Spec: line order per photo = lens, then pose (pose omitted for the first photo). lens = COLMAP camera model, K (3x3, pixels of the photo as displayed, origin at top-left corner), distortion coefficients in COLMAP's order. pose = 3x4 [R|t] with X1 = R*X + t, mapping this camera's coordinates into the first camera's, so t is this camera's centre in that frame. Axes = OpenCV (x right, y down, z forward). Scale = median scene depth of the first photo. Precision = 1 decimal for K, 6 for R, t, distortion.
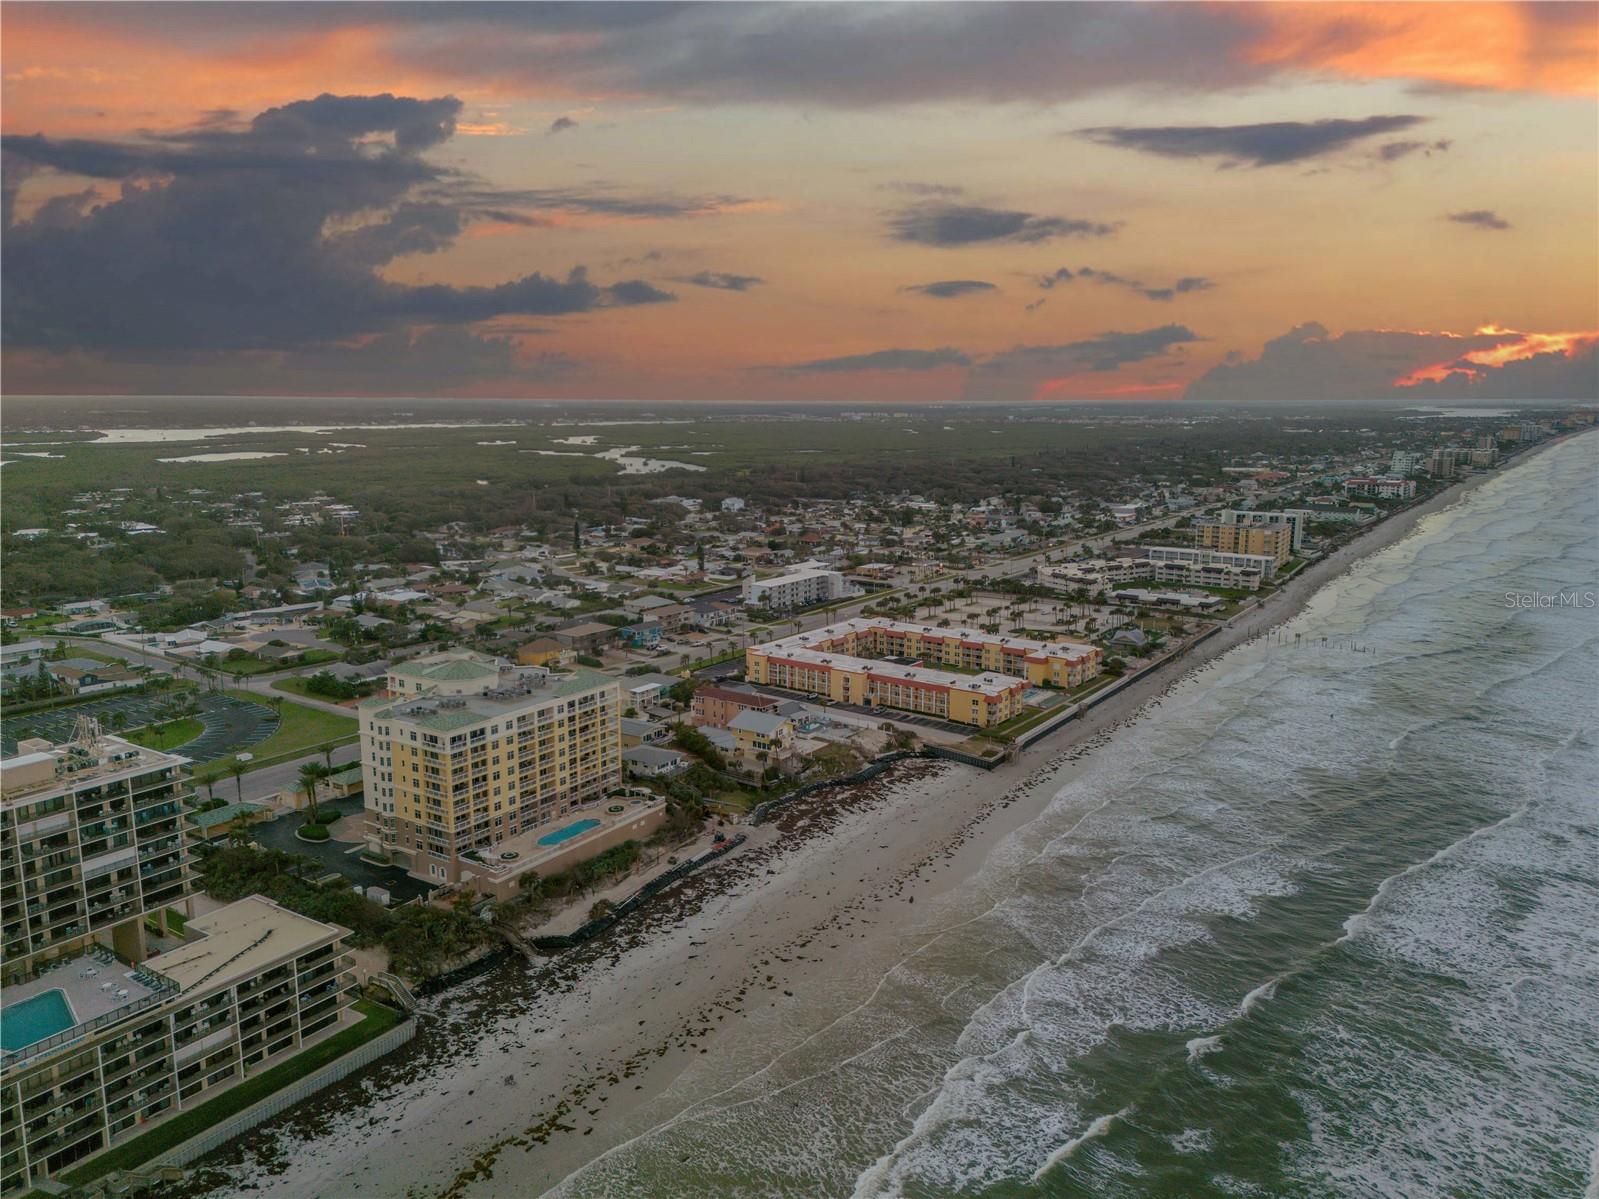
lens RADIAL K [[1148.6, 0, 807.0], [0, 1148.6, 603.2], [0, 0, 1]] dist [0.107638, -0.127258]
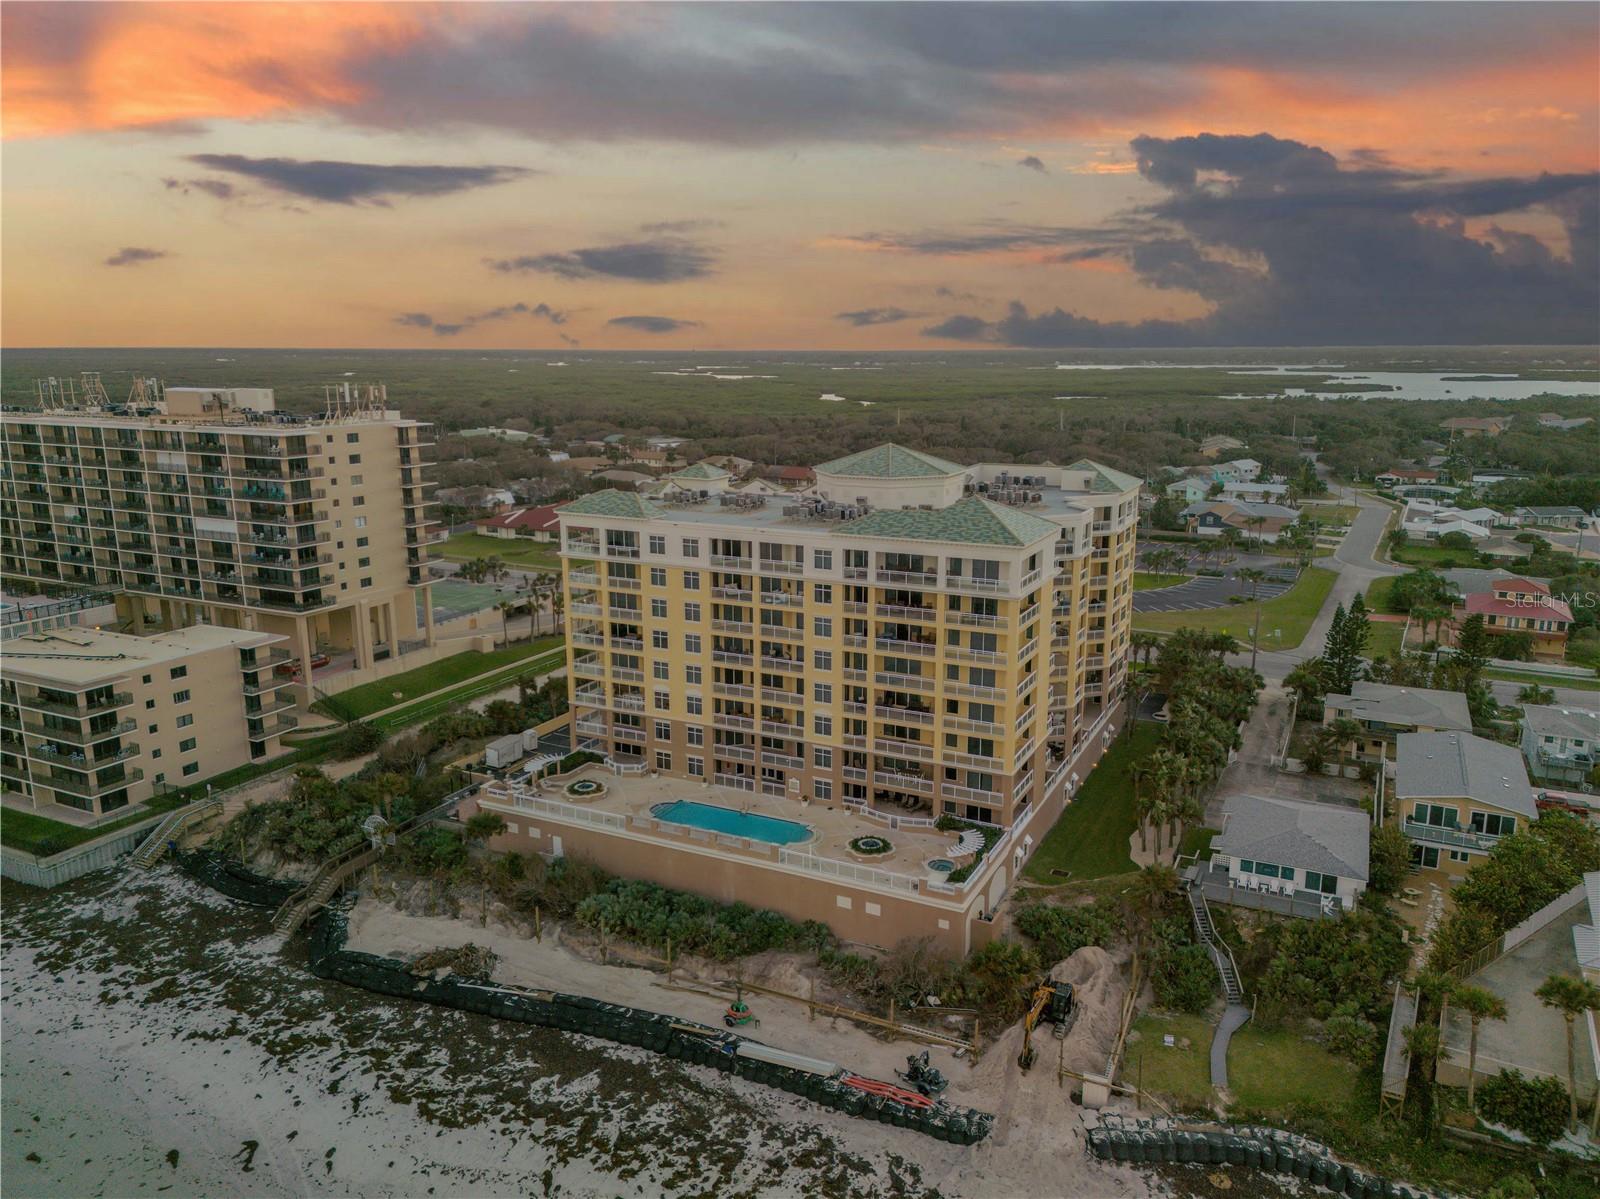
lens RADIAL K [[1149.3, 0, 807.5], [0, 1149.3, 603.2], [0, 0, 1]] dist [0.107638, -0.127258]
pose [[0.116783, 0.211940, -0.970280, 0.198770], [-0.176137, 0.965898, 0.189783, 0.026432], [0.977414, 0.148738, 0.150131, 0.904454]]
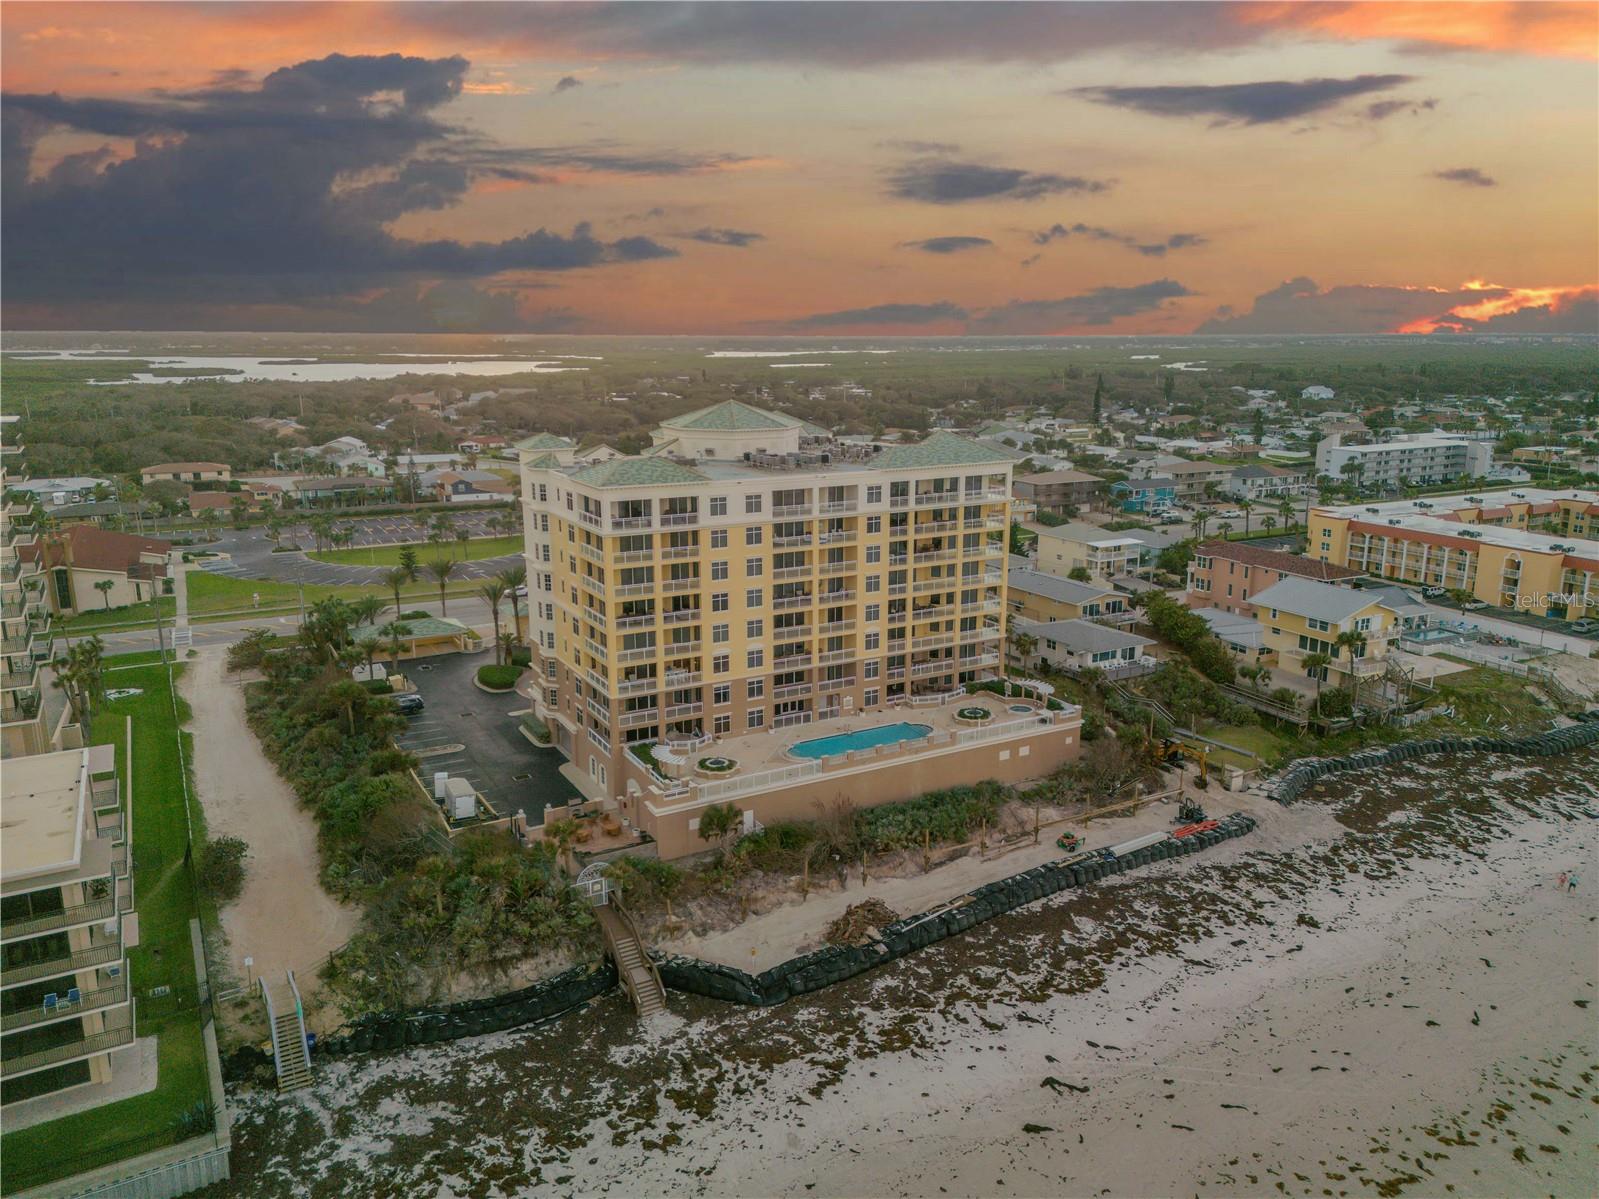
lens RADIAL K [[1149.7, 0, 807.2], [0, 1149.7, 591.5], [0, 0, 1]] dist [0.098214, -0.099400]
pose [[0.888172, 0.098647, -0.448798, -0.013862], [-0.081032, 0.995003, 0.058342, 0.103511], [0.452310, -0.015450, 0.891727, 0.531807]]
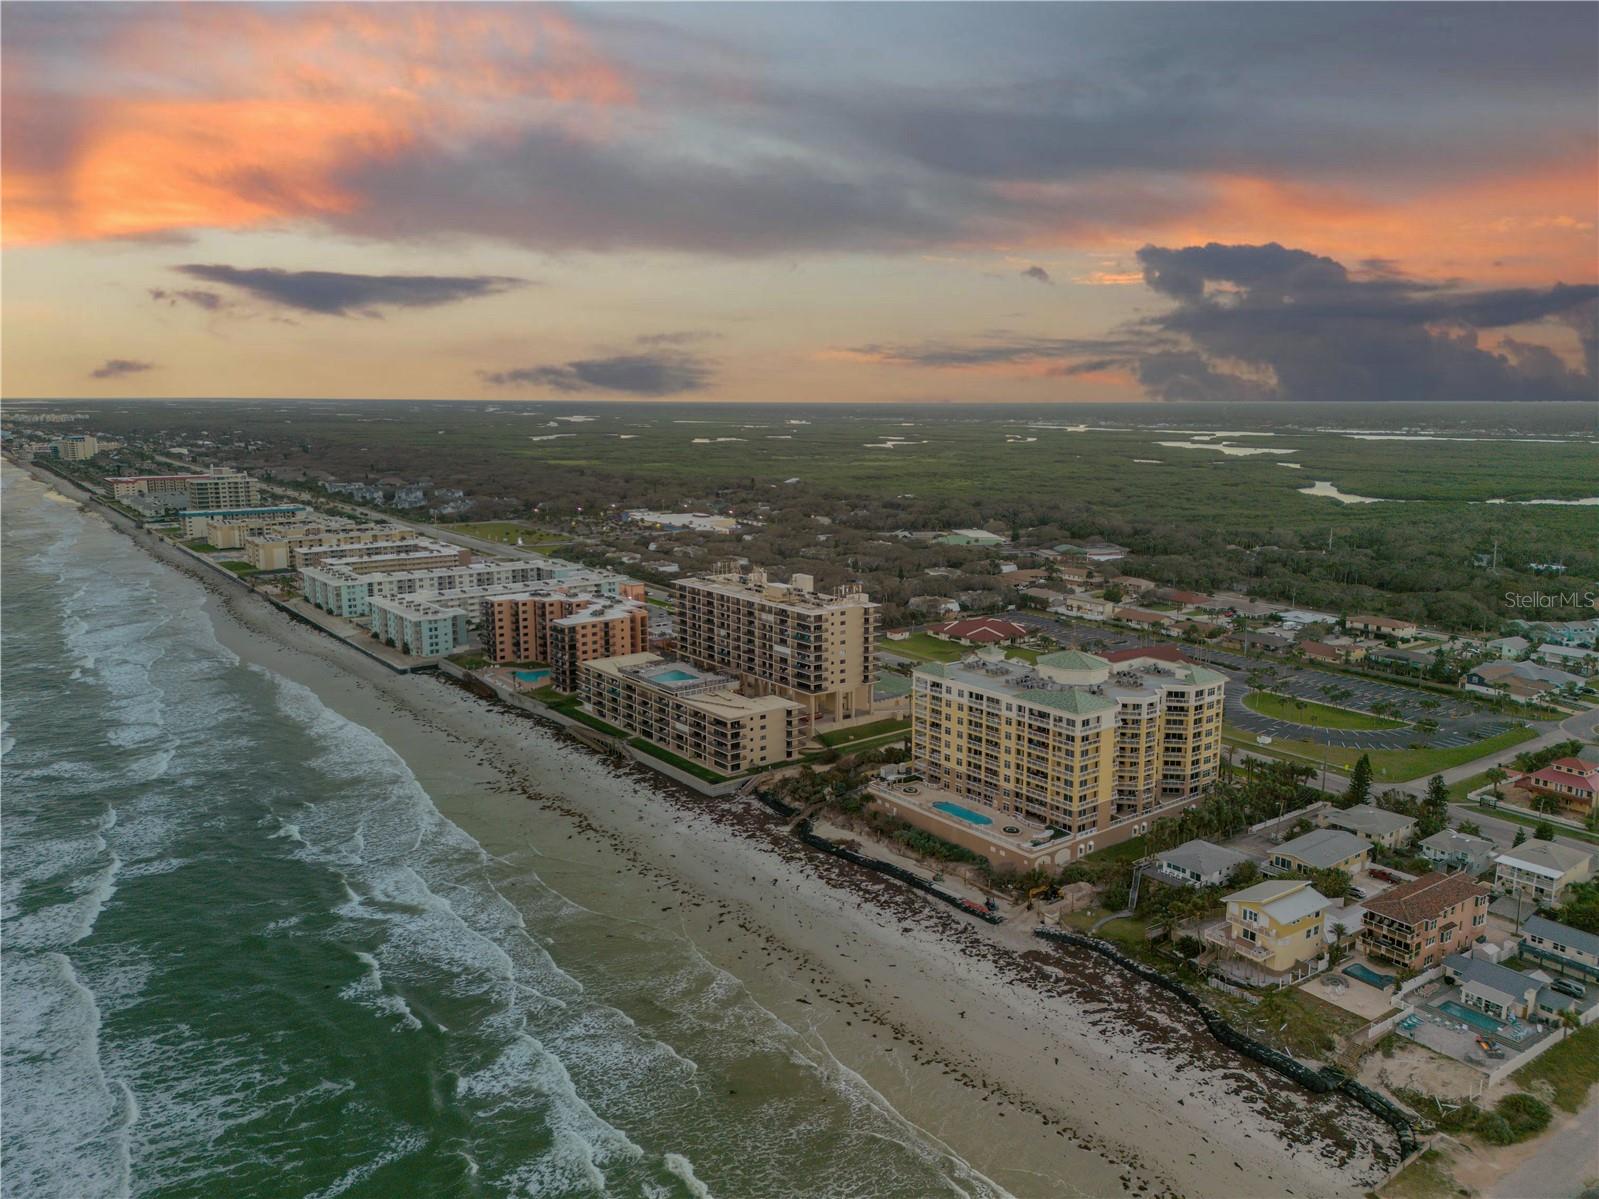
lens RADIAL K [[1148.6, 0, 807.0], [0, 1148.6, 603.2], [0, 0, 1]] dist [0.107638, -0.127258]
pose [[-0.321289, 0.163800, -0.932708, 0.745954], [-0.173952, 0.957959, 0.228155, -0.188885], [0.930868, 0.235550, -0.279288, 1.062750]]
